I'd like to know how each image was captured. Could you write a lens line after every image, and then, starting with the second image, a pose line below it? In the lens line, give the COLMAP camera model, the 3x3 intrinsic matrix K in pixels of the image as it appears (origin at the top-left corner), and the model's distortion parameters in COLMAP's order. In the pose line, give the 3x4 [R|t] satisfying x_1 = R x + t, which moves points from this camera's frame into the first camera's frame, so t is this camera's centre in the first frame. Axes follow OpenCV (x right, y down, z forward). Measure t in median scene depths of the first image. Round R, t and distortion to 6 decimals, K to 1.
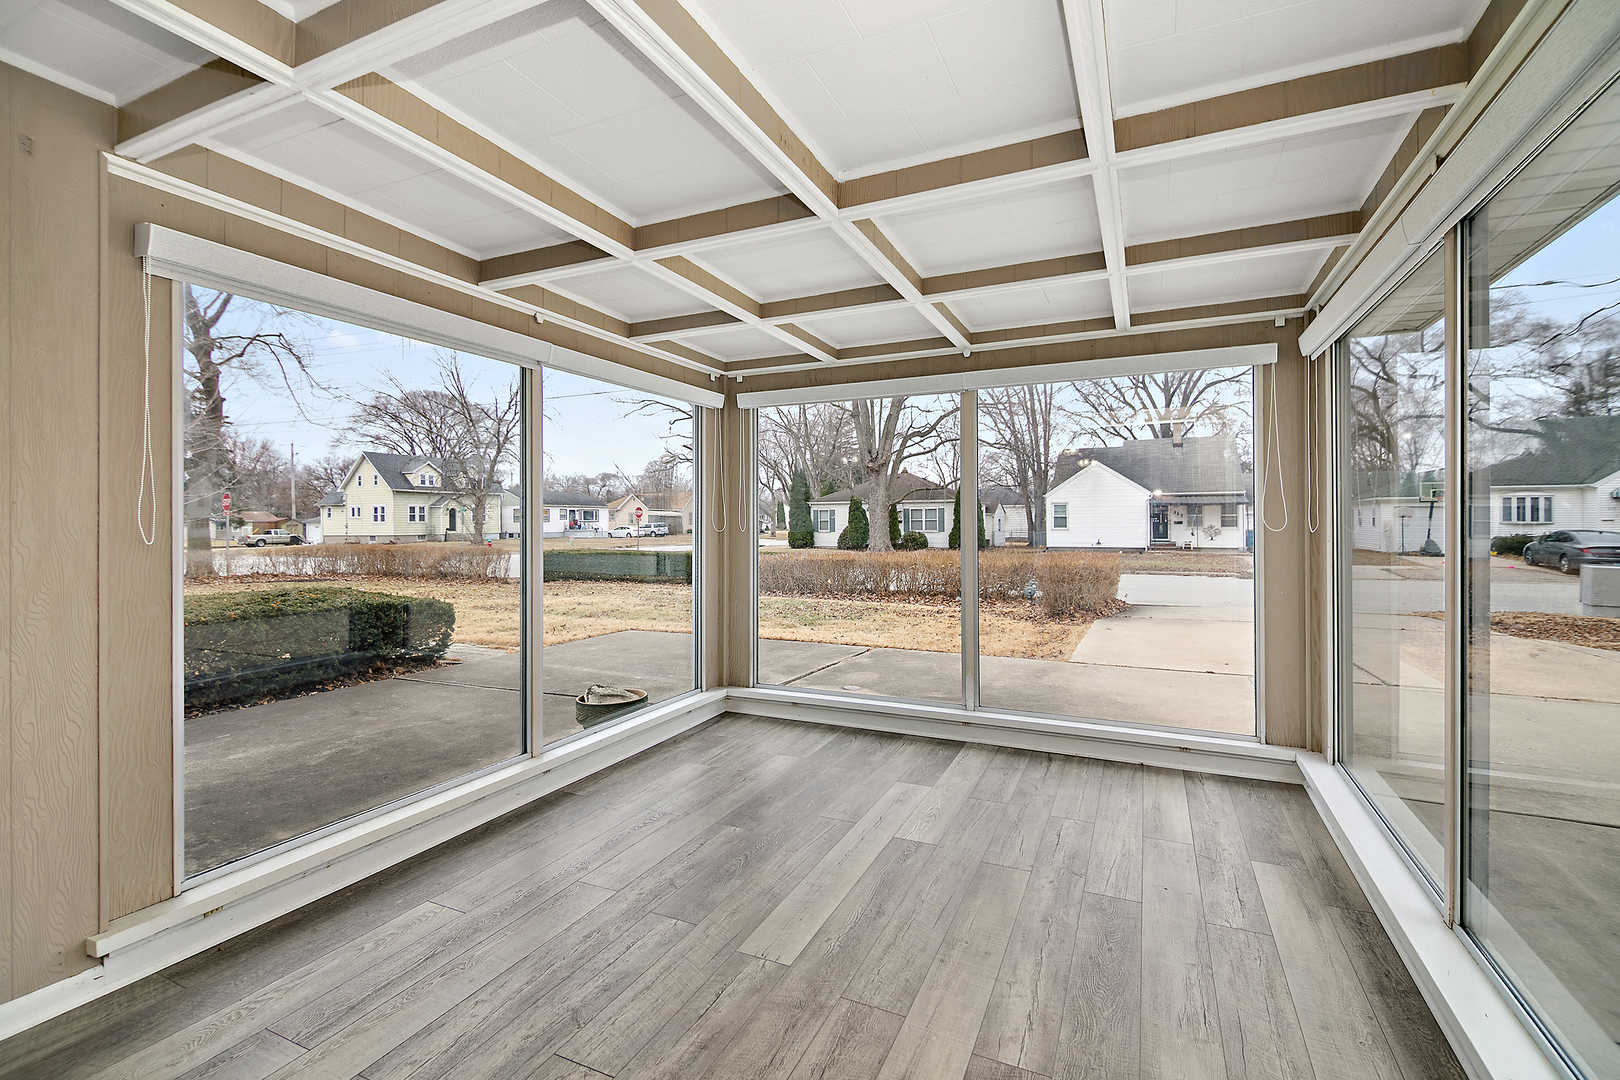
lens RADIAL K [[725.7, 0, 813.6], [0, 725.7, 516.6], [0, 0, 1]] dist [0.000946, -0.001881]
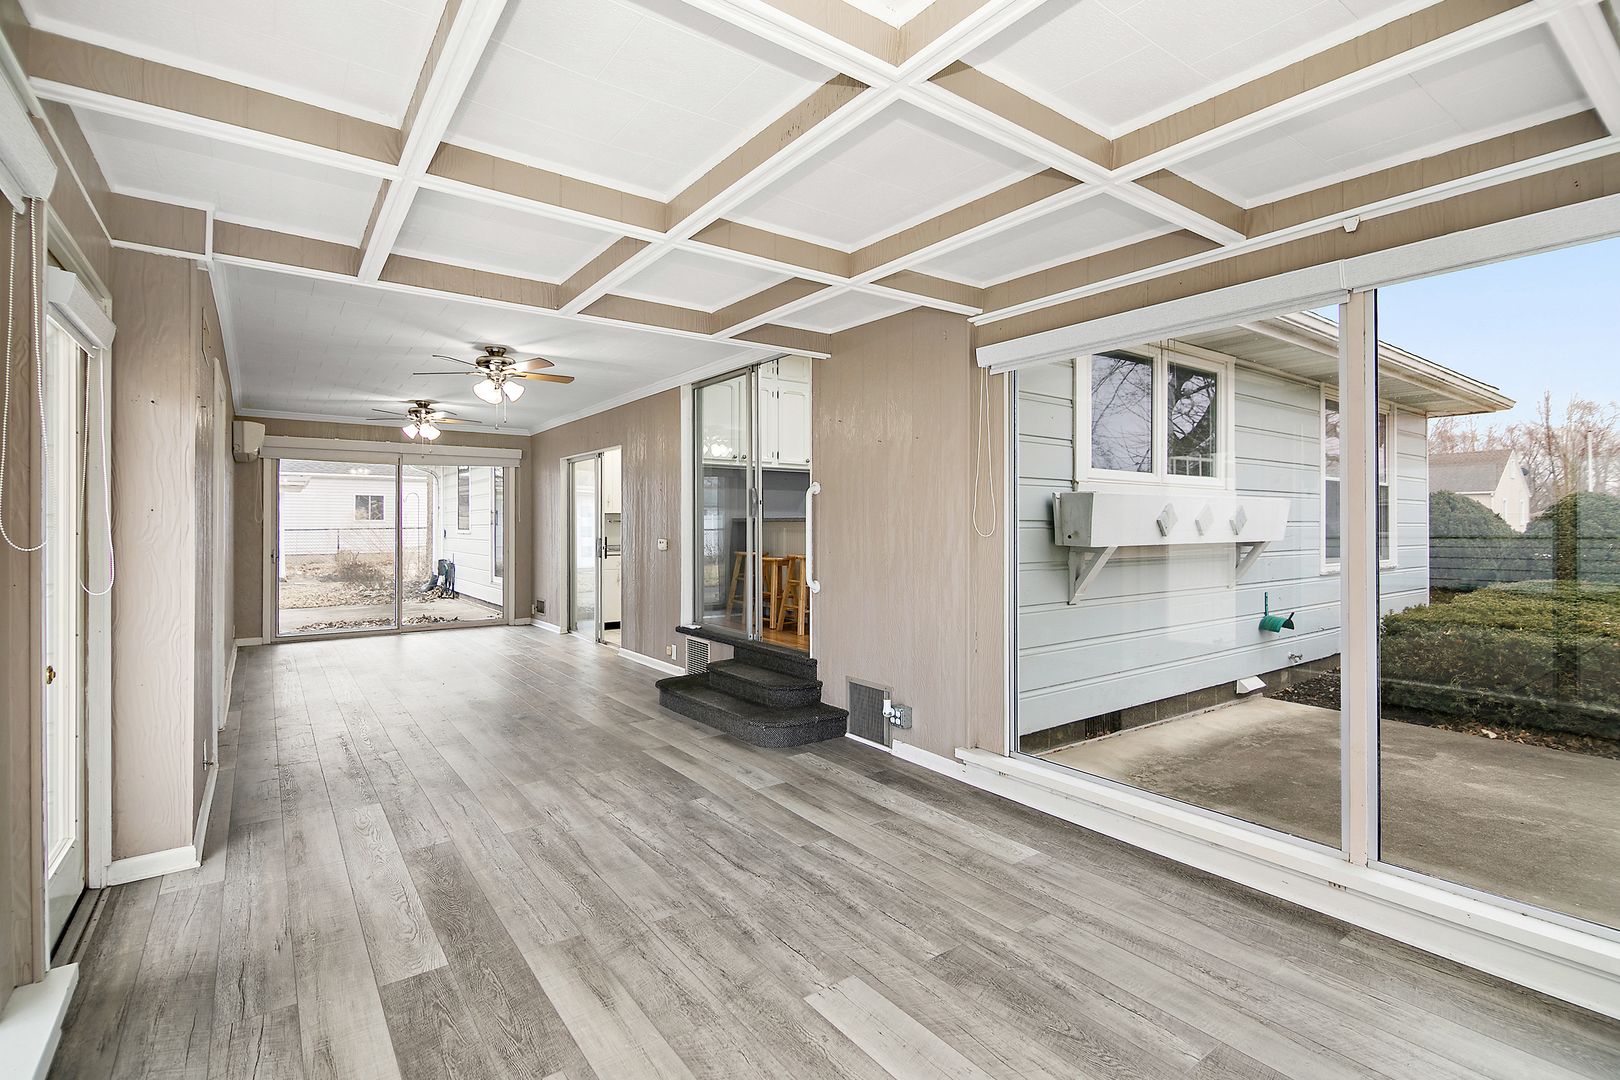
lens RADIAL K [[725.7, 0, 806.5], [0, 725.7, 525.4], [0, 0, 1]] dist [0.000946, -0.001881]
pose [[-0.467140, 0.009132, -0.884136, 0.737964], [0.008185, 0.999948, 0.006004, -0.004812], [0.884145, -0.004432, -0.467191, 1.340879]]
